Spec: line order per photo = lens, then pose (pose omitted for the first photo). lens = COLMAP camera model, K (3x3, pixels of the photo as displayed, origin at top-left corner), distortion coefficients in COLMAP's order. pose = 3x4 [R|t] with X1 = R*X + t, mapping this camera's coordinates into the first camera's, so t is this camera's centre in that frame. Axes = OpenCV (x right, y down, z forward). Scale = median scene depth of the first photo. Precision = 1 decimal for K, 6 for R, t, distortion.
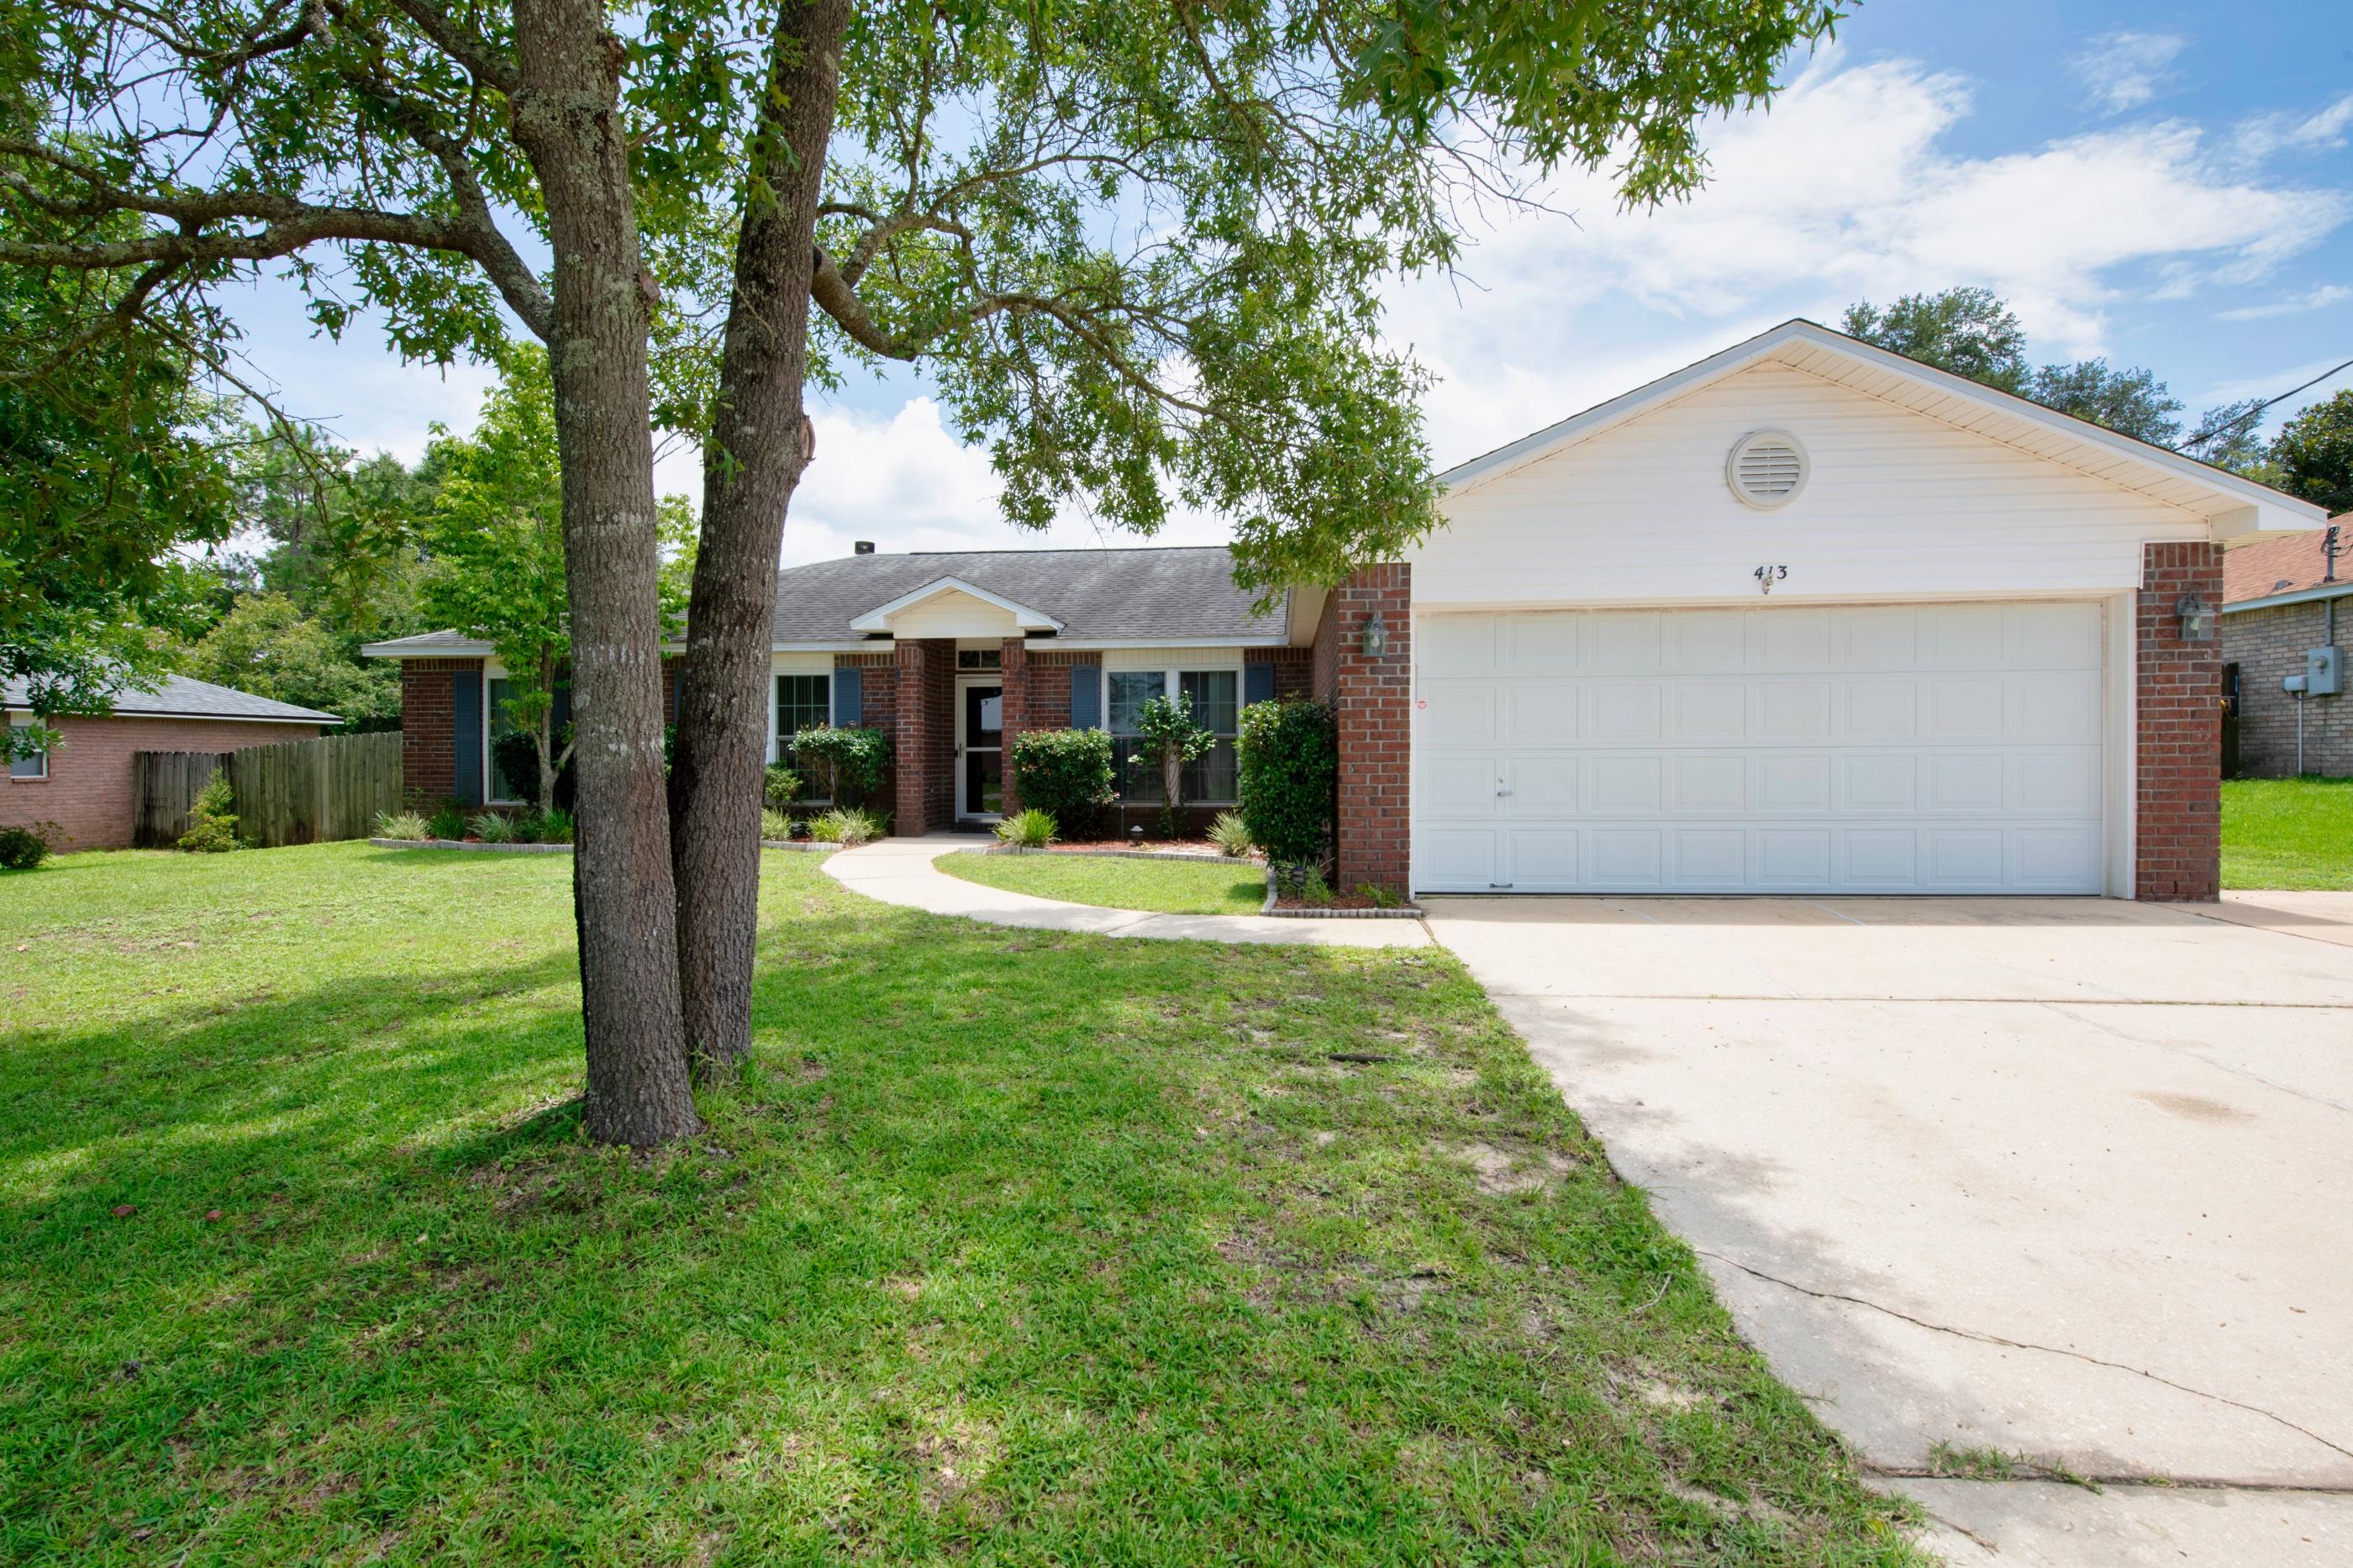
lens RADIAL K [[1066.6, 0, 1182.2], [0, 1066.6, 759.4], [0, 0, 1]] dist [0.010799, -0.000792]
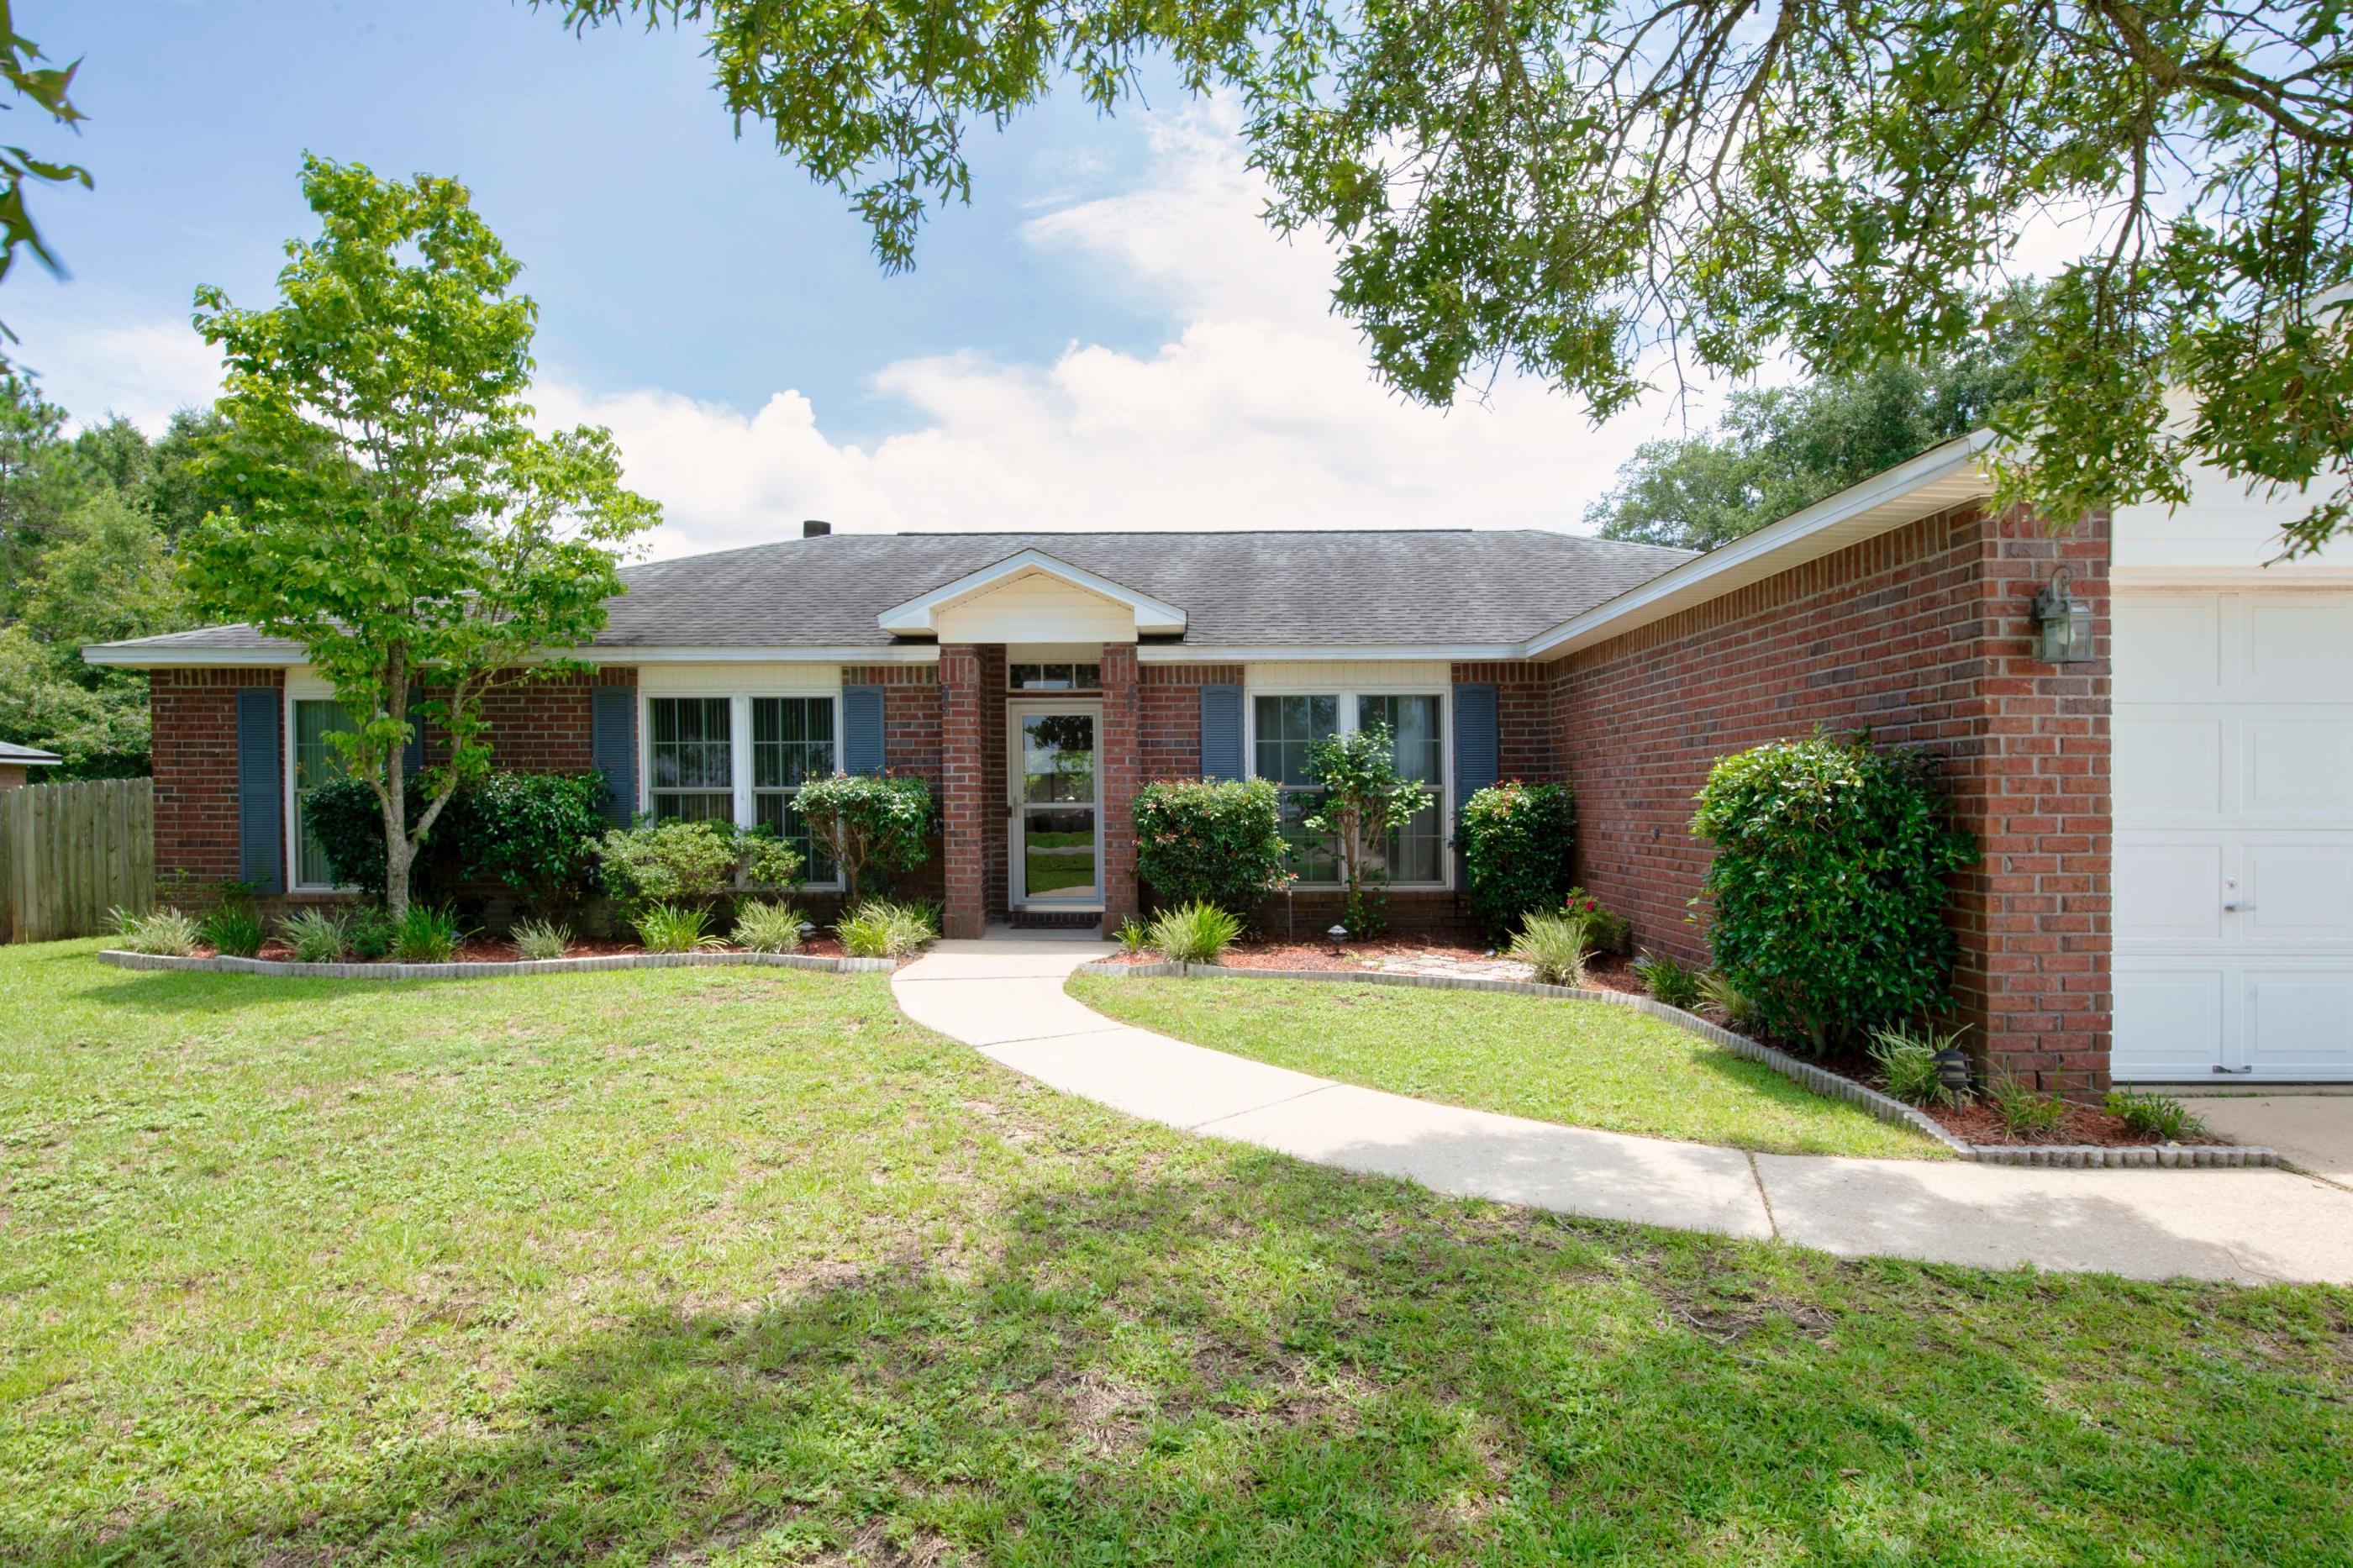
lens RADIAL K [[1164.2, 0, 1176.4], [0, 1164.2, 809.5], [0, 0, 1]] dist [0.004268, 0.000843]
pose [[0.995552, -0.002181, 0.094184, -0.191135], [0.001310, 0.999956, 0.009305, -0.015240], [-0.094200, -0.009140, 0.995511, 0.256188]]
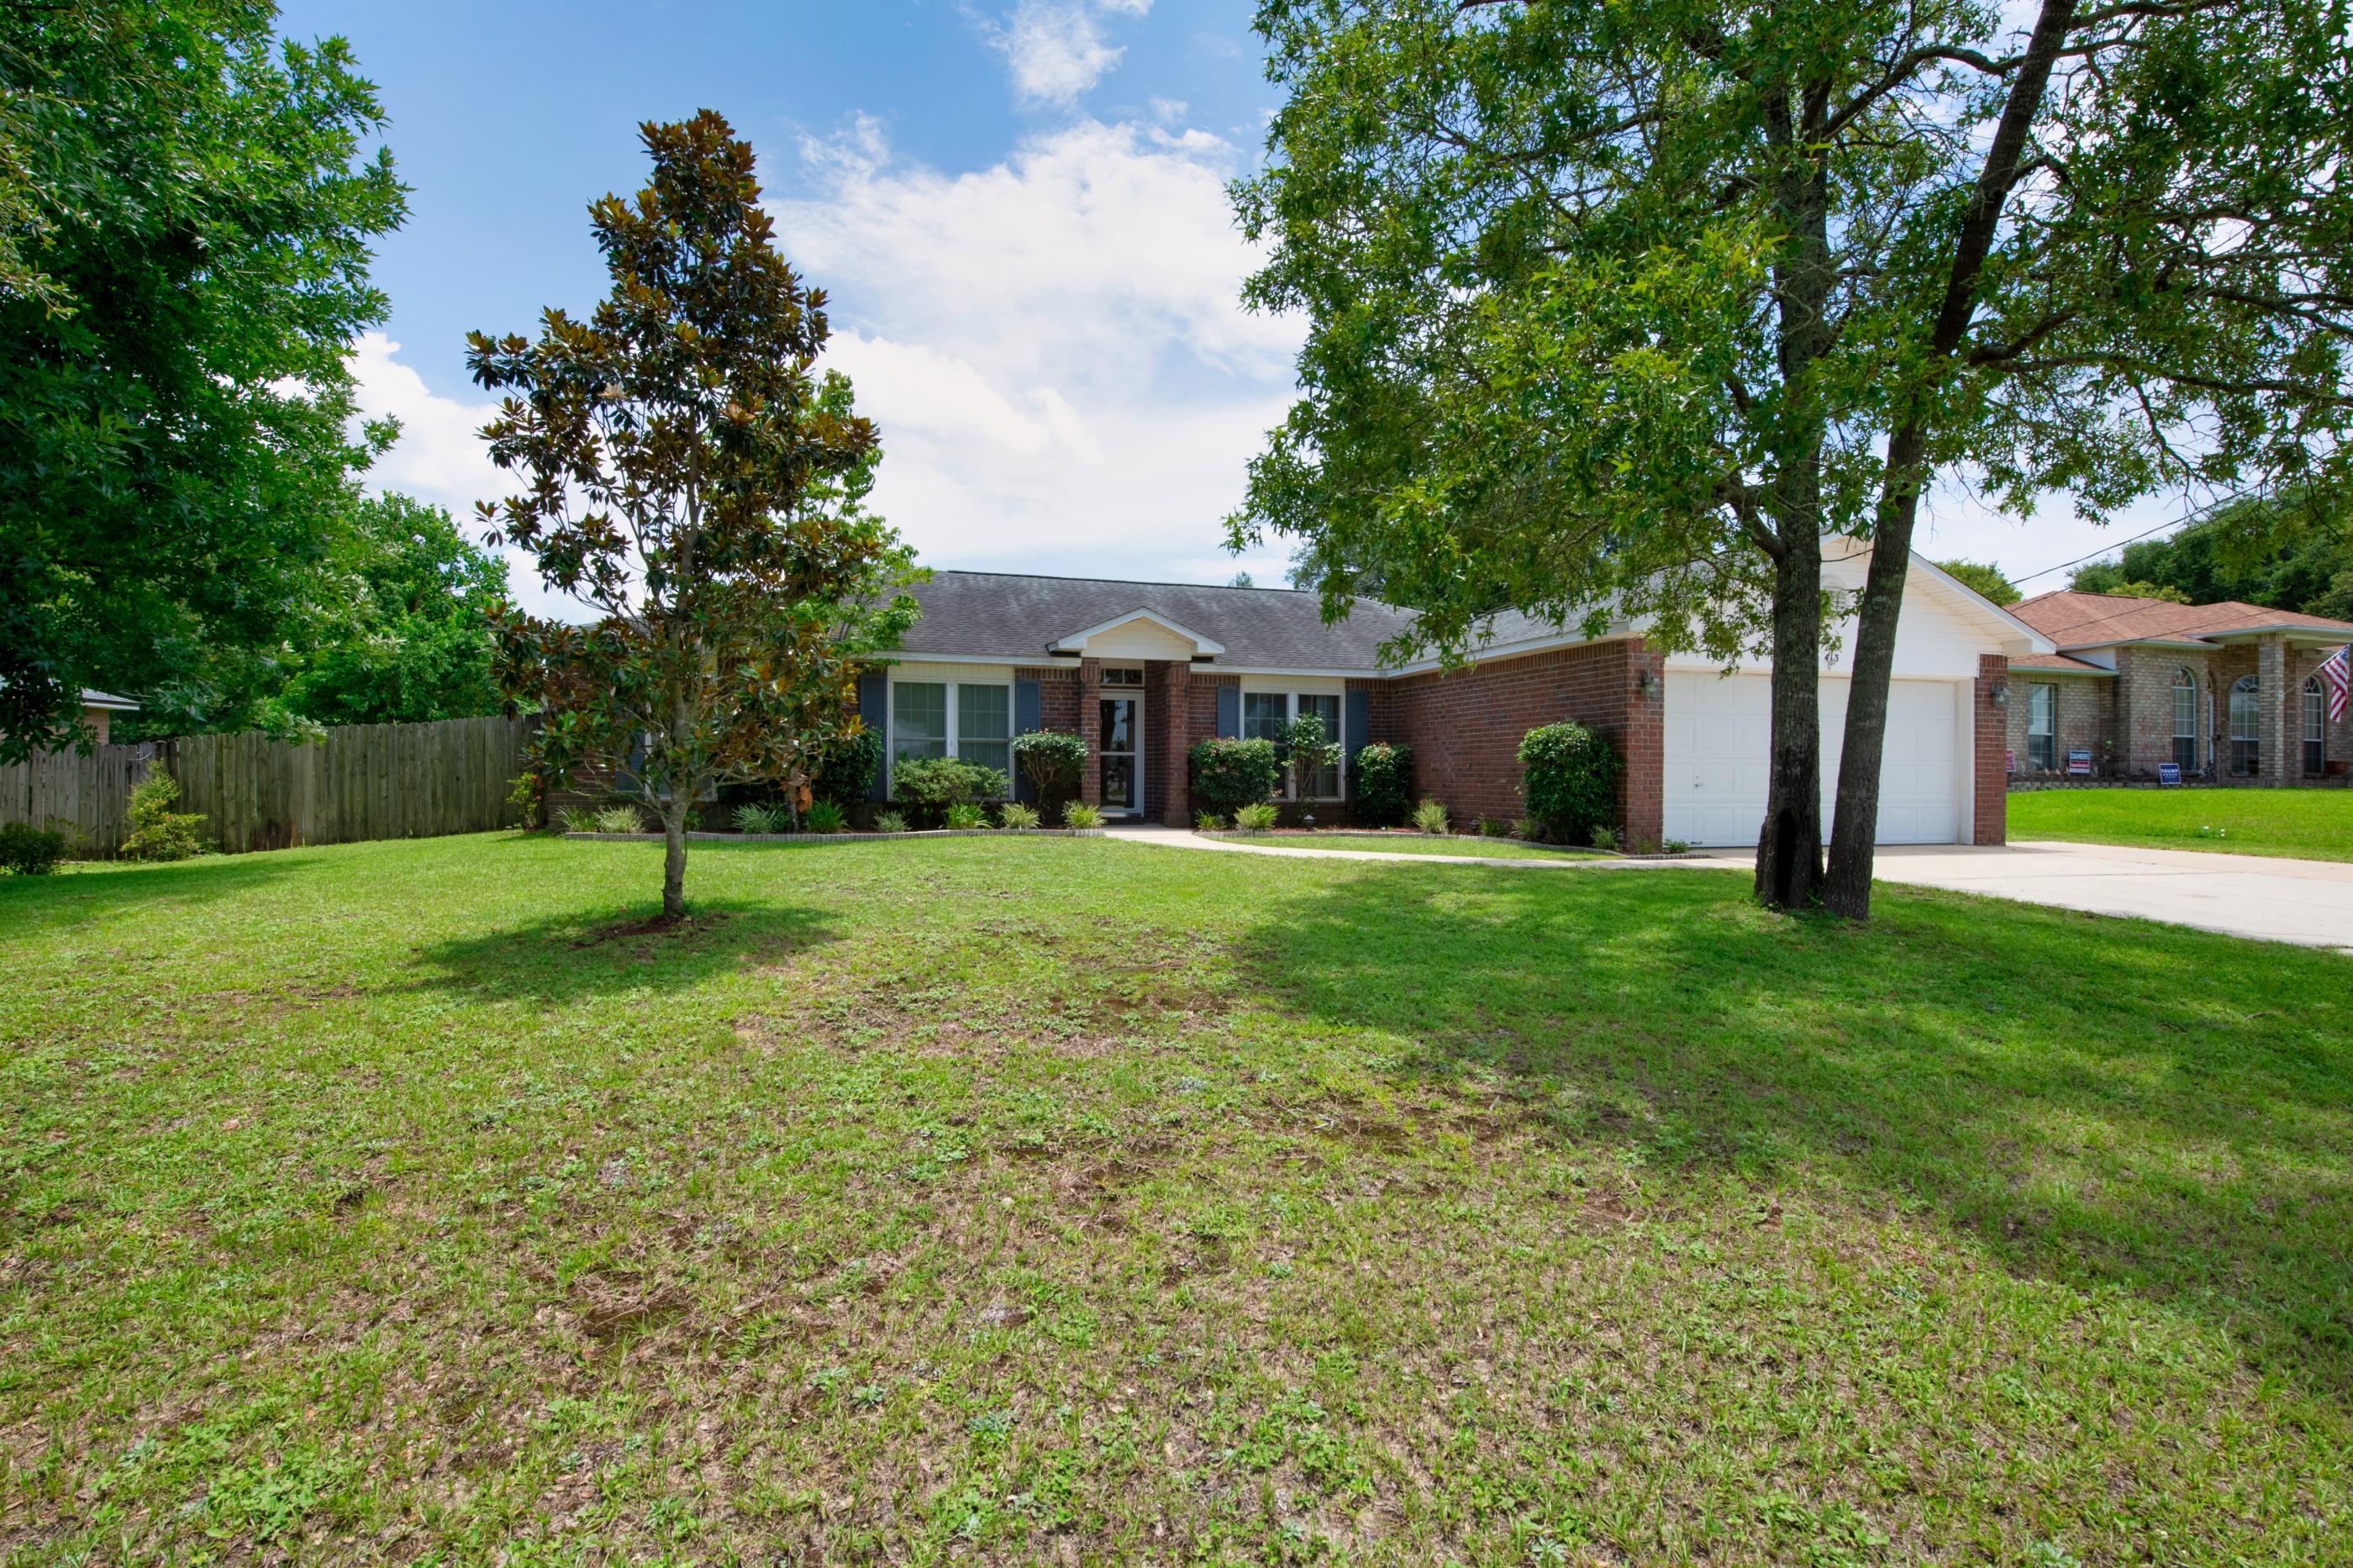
lens RADIAL K [[1066.6, 0, 1158.3], [0, 1066.6, 785.3], [0, 0, 1]] dist [0.010799, -0.000792]
pose [[0.926452, 0.006299, 0.376360, -0.631973], [-0.011006, 0.999886, 0.010358, 0.014511], [-0.376252, -0.013738, 0.926416, -0.113966]]
